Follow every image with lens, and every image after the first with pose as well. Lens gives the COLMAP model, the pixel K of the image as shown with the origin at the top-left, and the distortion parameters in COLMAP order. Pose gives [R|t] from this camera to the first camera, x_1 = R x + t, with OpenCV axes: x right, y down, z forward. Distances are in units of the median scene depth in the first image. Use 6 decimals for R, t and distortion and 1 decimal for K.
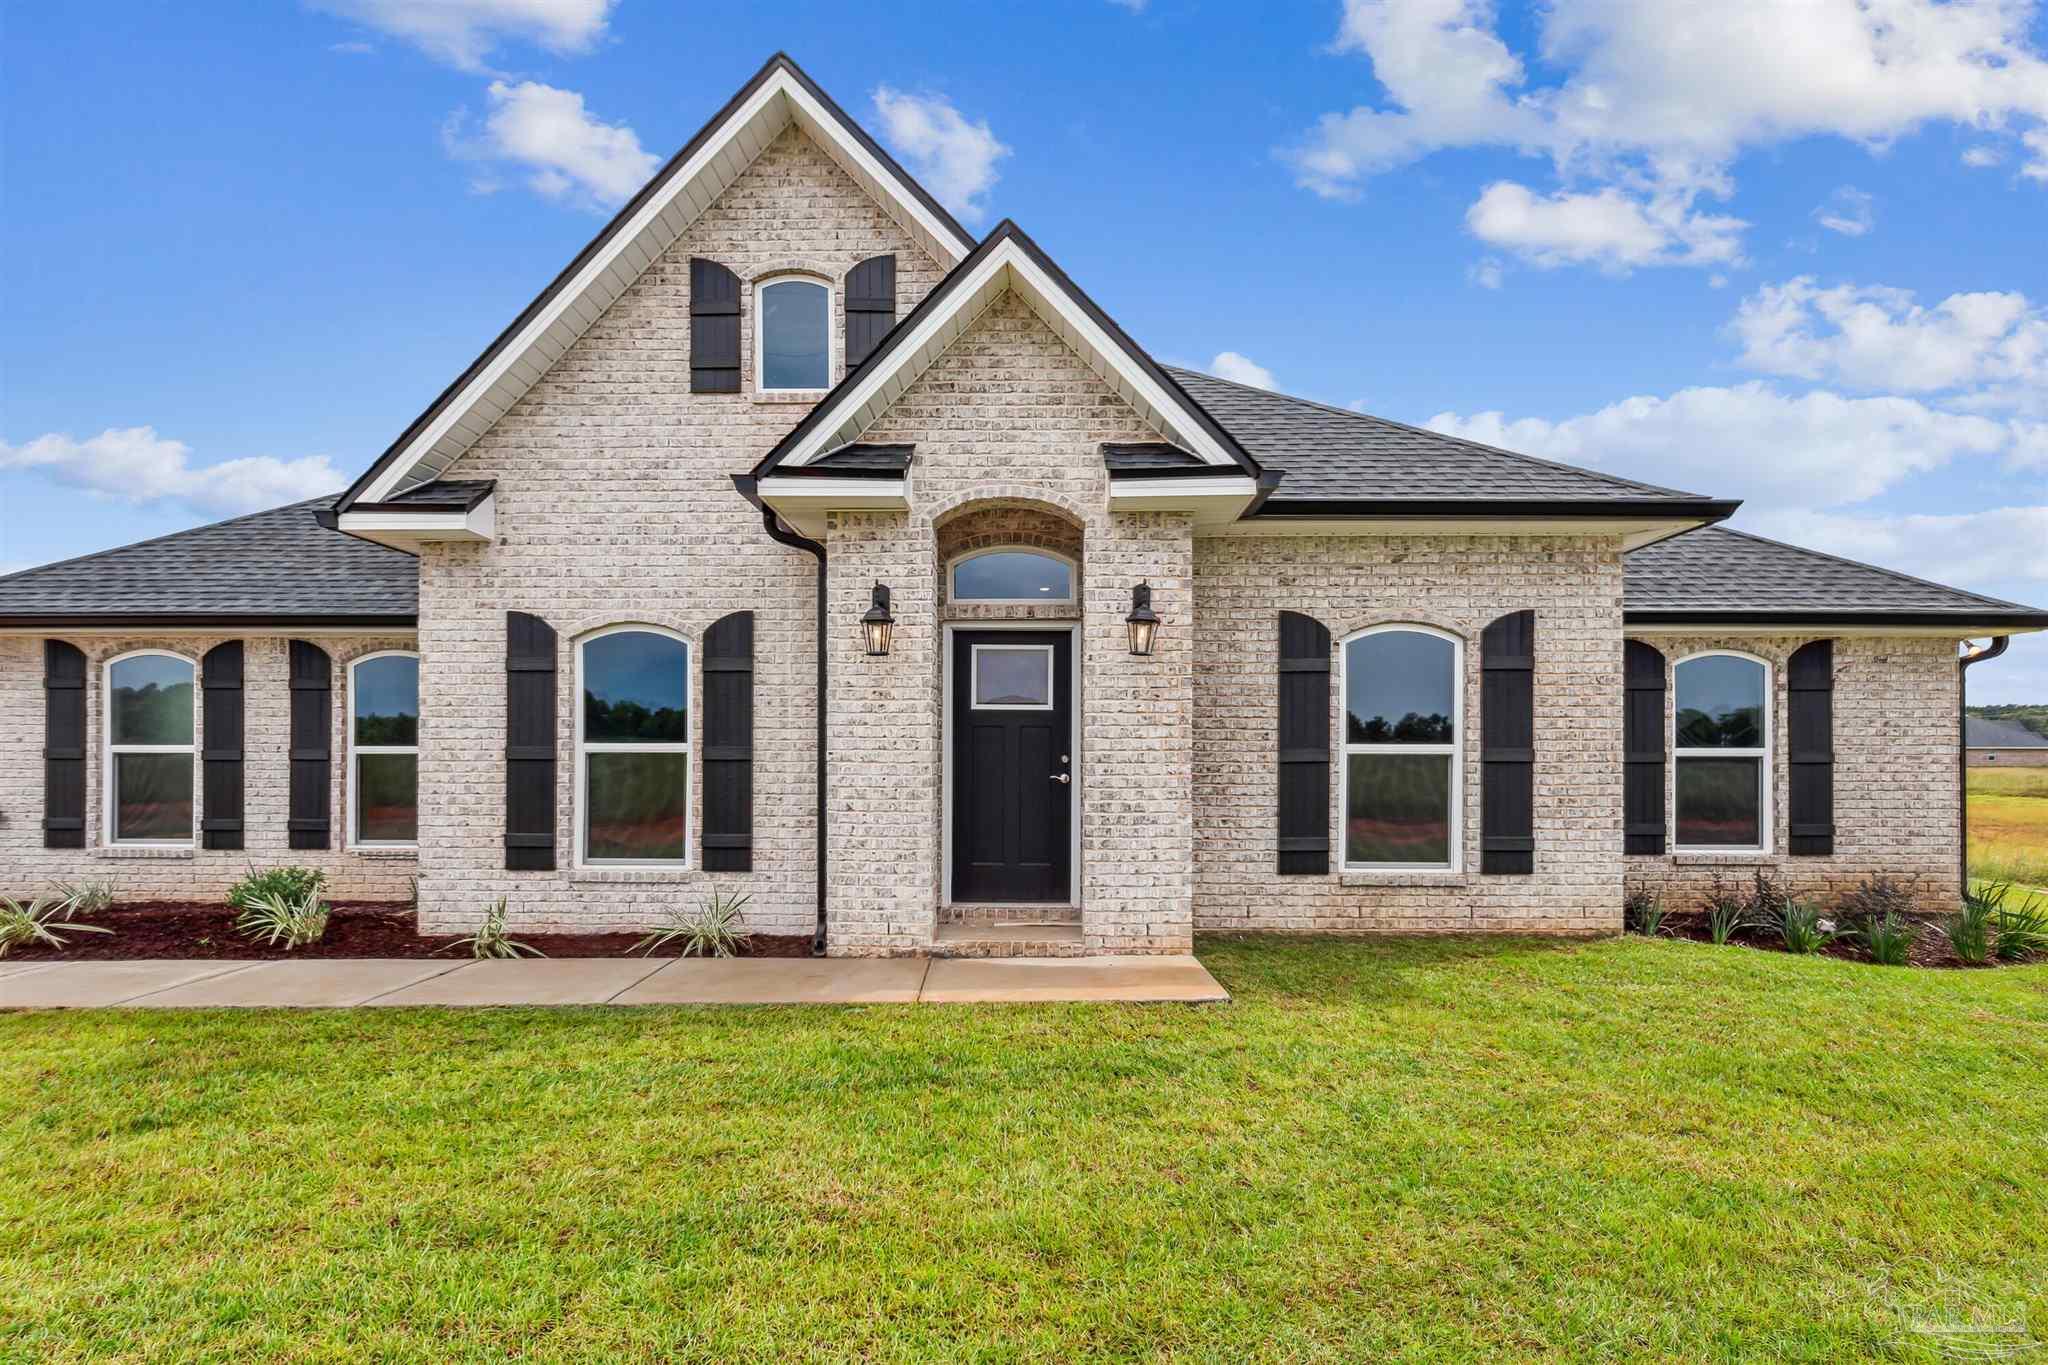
lens RADIAL K [[1032.5, 0, 1033.1], [0, 1032.5, 721.2], [0, 0, 1]] dist [0.003990, 0.000285]
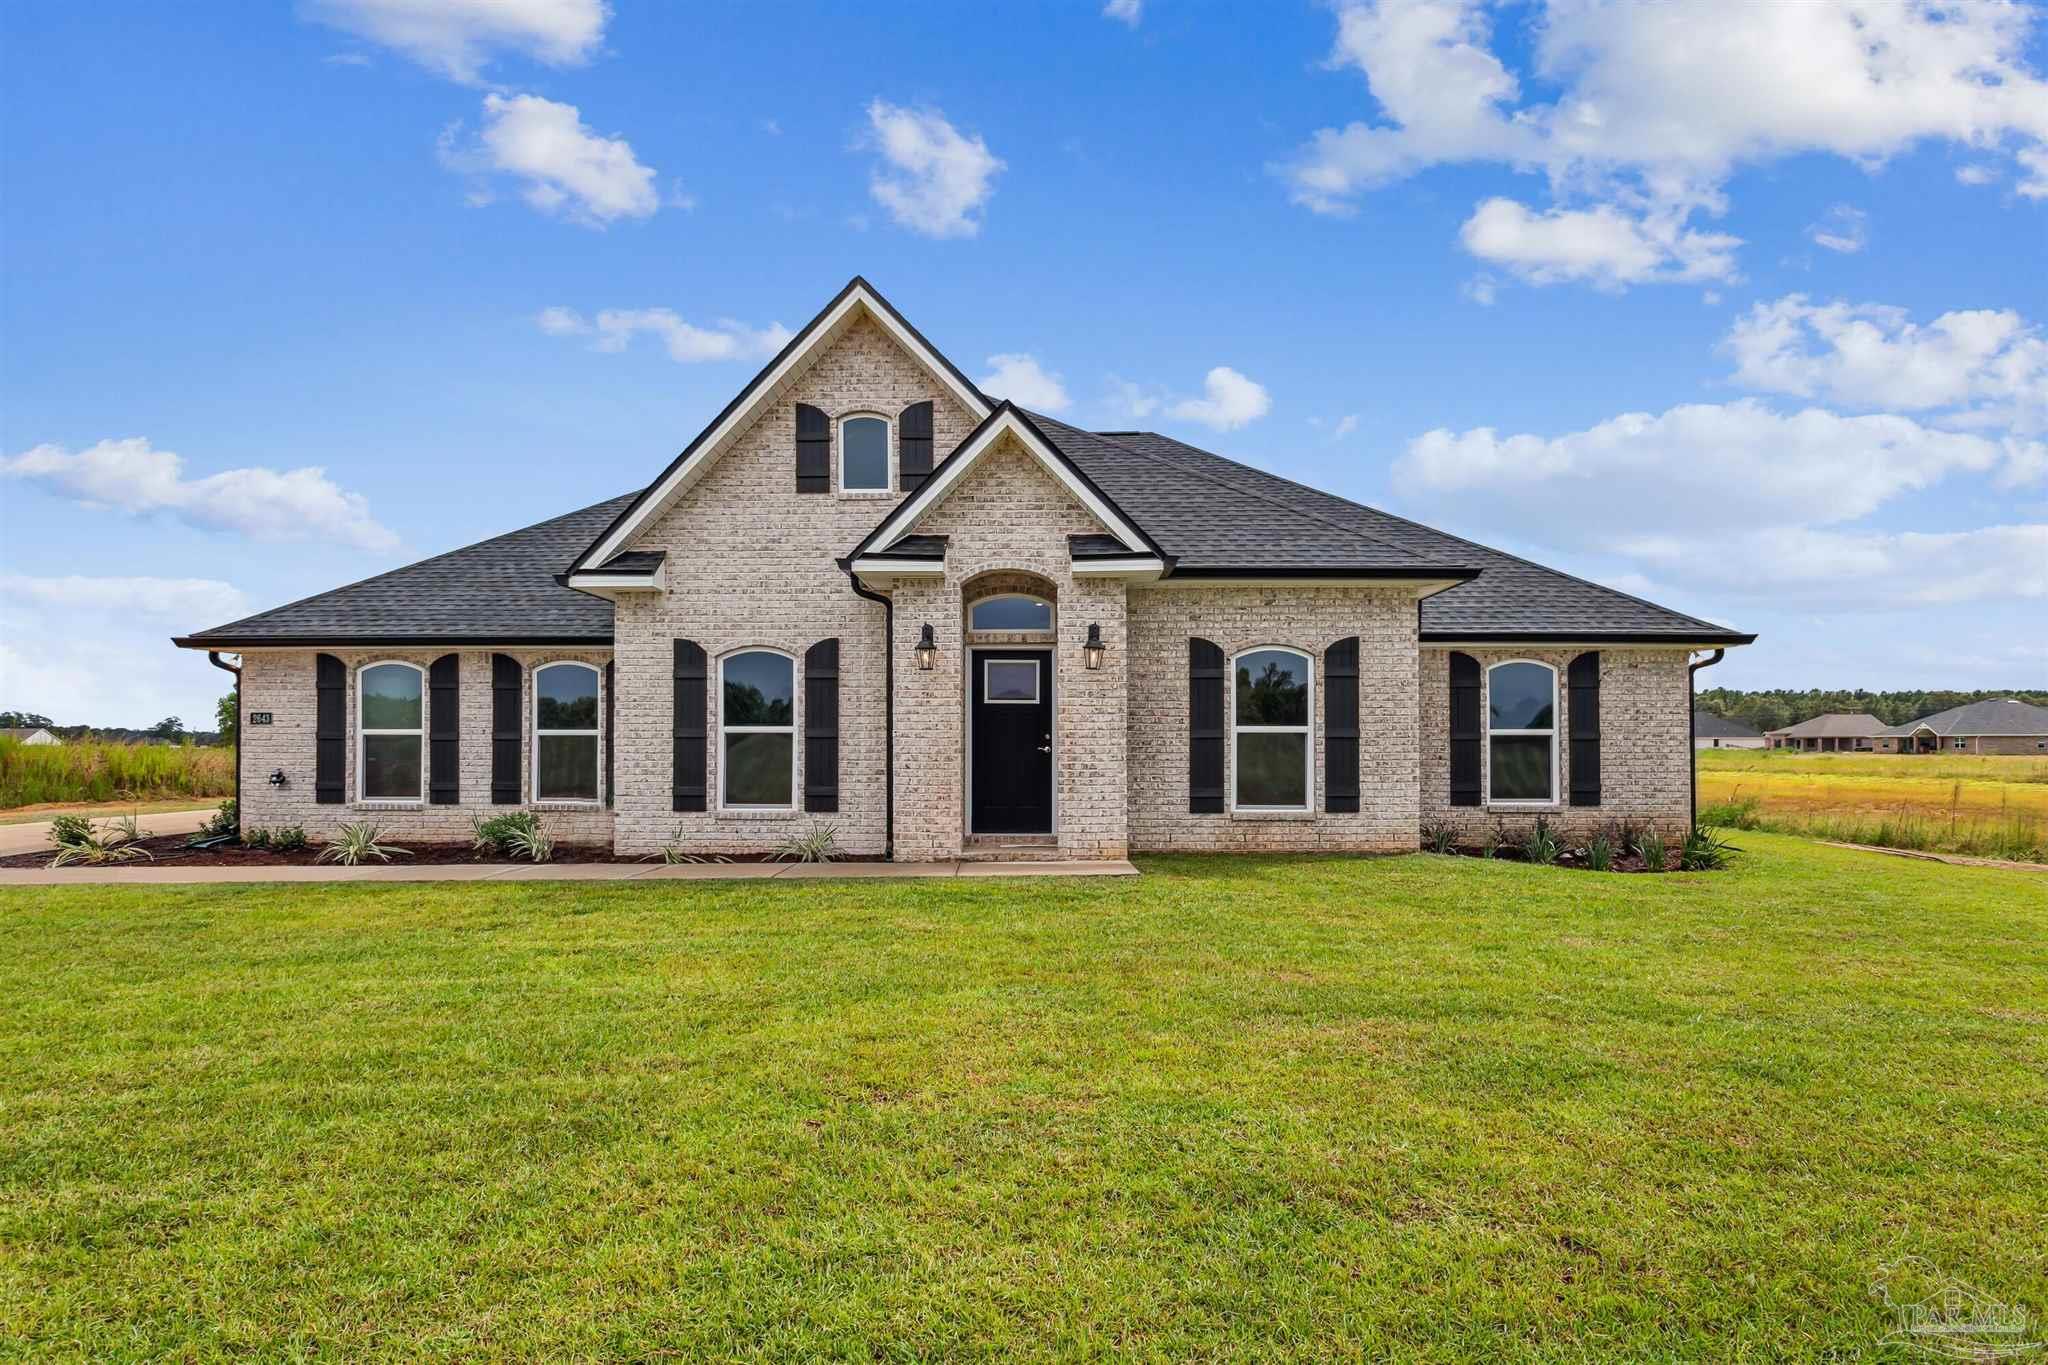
lens RADIAL K [[1129.4, 0, 1024.5], [0, 1129.4, 742.6], [0, 0, 1]] dist [0.002062, 0.001568]
pose [[0.999991, 0.004004, -0.001269, 0.002685], [-0.004003, 0.999992, 0.000914, 0.033132], [0.001273, -0.000908, 0.999999, -0.514655]]
